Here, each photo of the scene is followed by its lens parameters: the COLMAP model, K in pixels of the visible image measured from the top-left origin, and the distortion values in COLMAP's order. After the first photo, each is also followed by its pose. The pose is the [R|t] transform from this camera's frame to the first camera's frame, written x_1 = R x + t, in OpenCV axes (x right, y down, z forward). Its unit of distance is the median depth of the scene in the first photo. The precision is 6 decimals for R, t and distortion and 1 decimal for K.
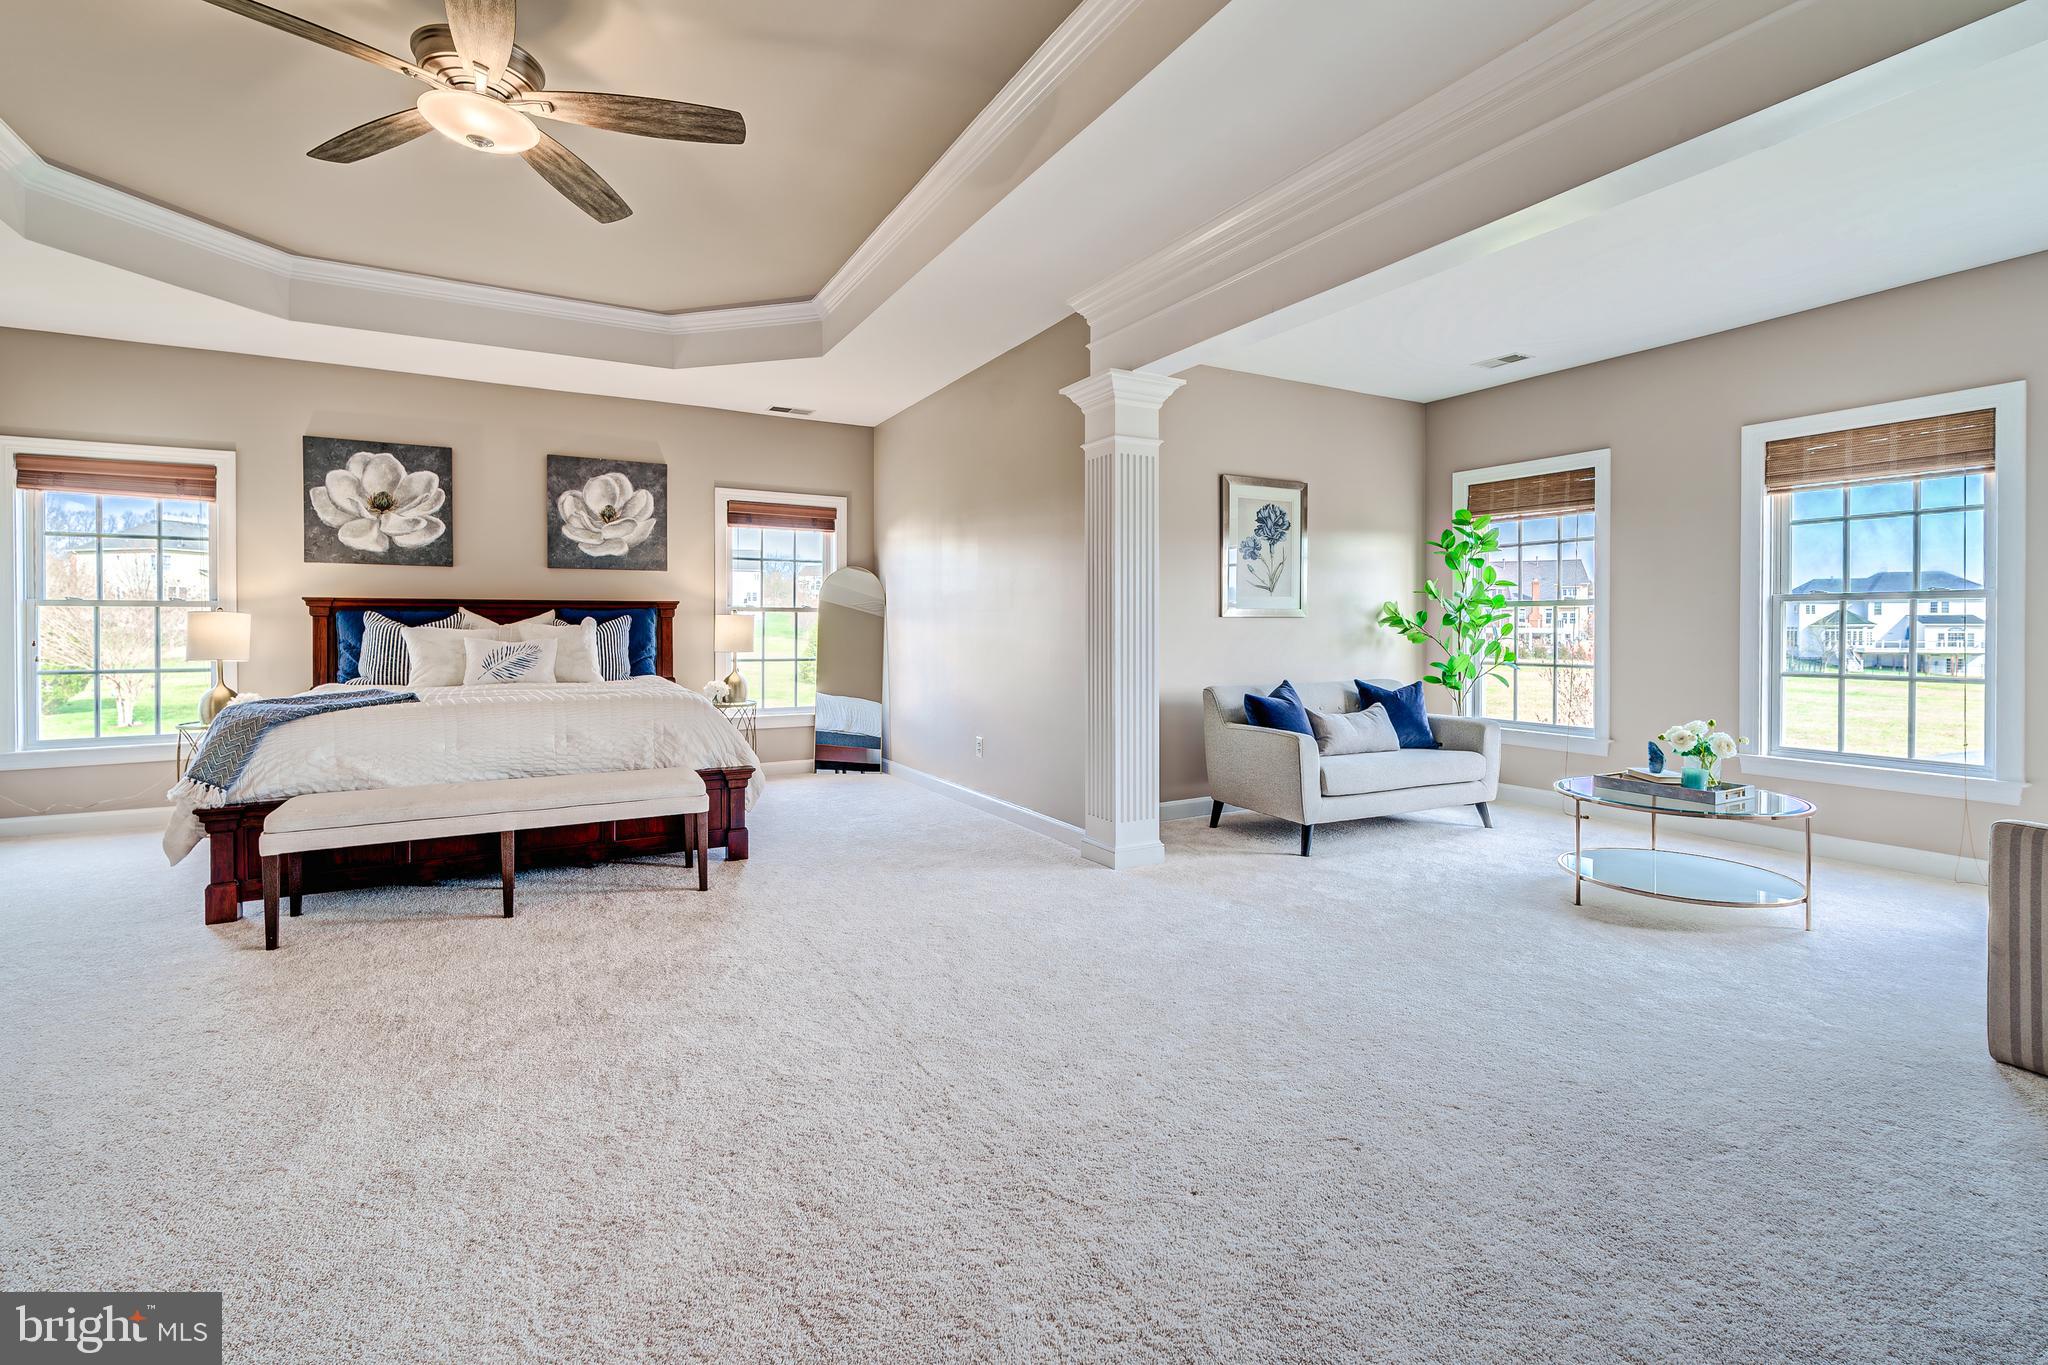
lens RADIAL K [[904.5, 0, 1025.0], [0, 904.5, 633.7], [0, 0, 1]] dist [0.000969, 0.000600]
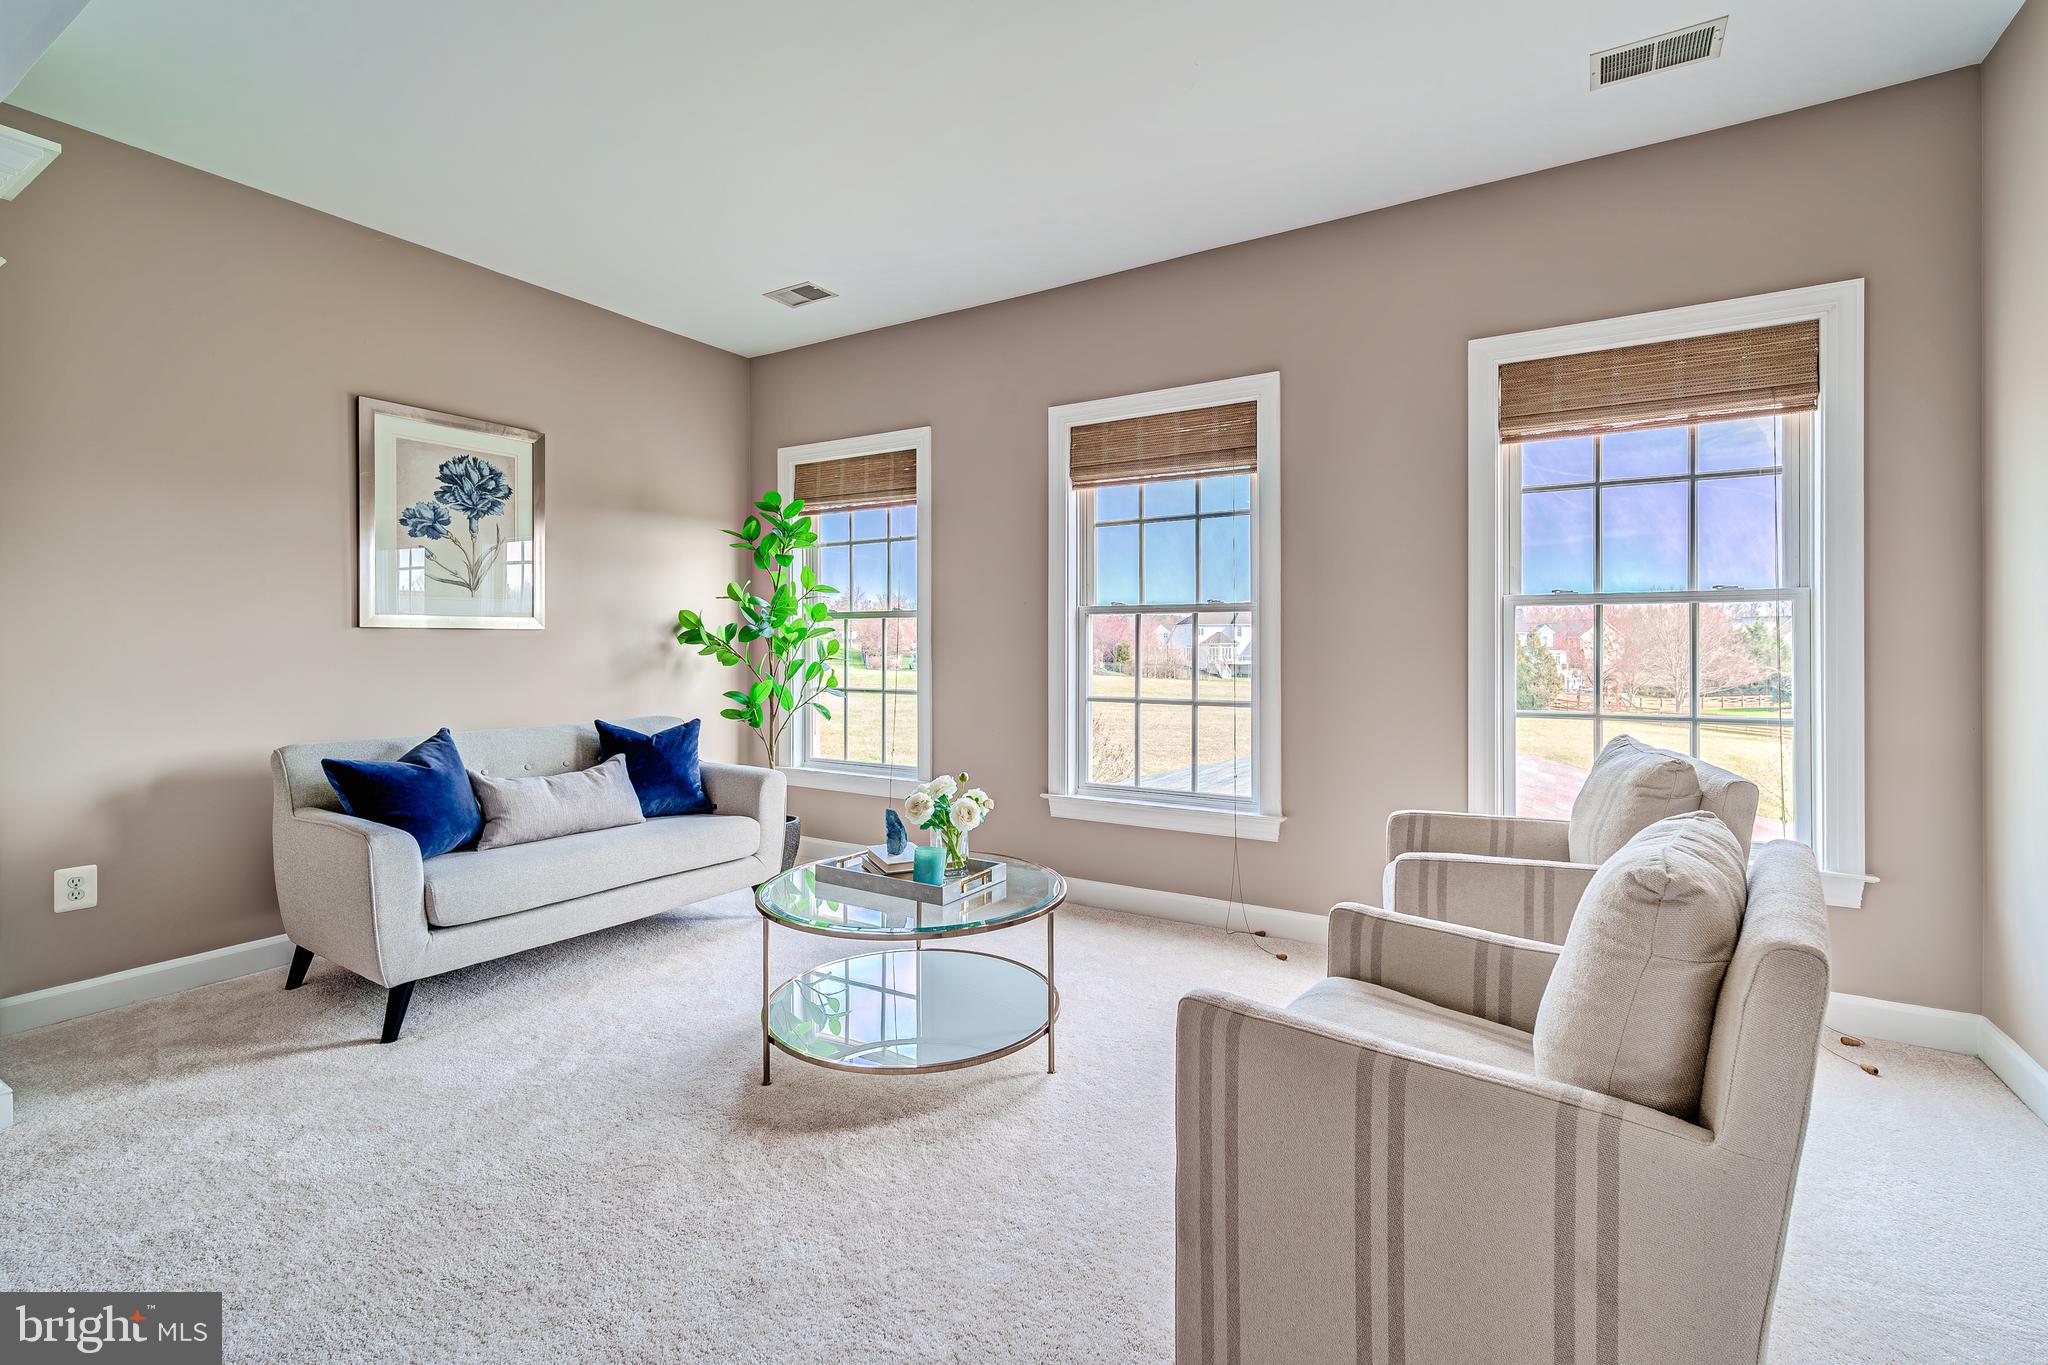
lens RADIAL K [[892.4, 0, 1020.5], [0, 892.4, 644.2], [0, 0, 1]] dist [0.001633, -0.000102]
pose [[0.870934, 0.000449, 0.491399, 0.311335], [0.003557, 0.999968, -0.007217, -0.000945], [-0.491387, 0.008034, 0.870904, 0.249411]]
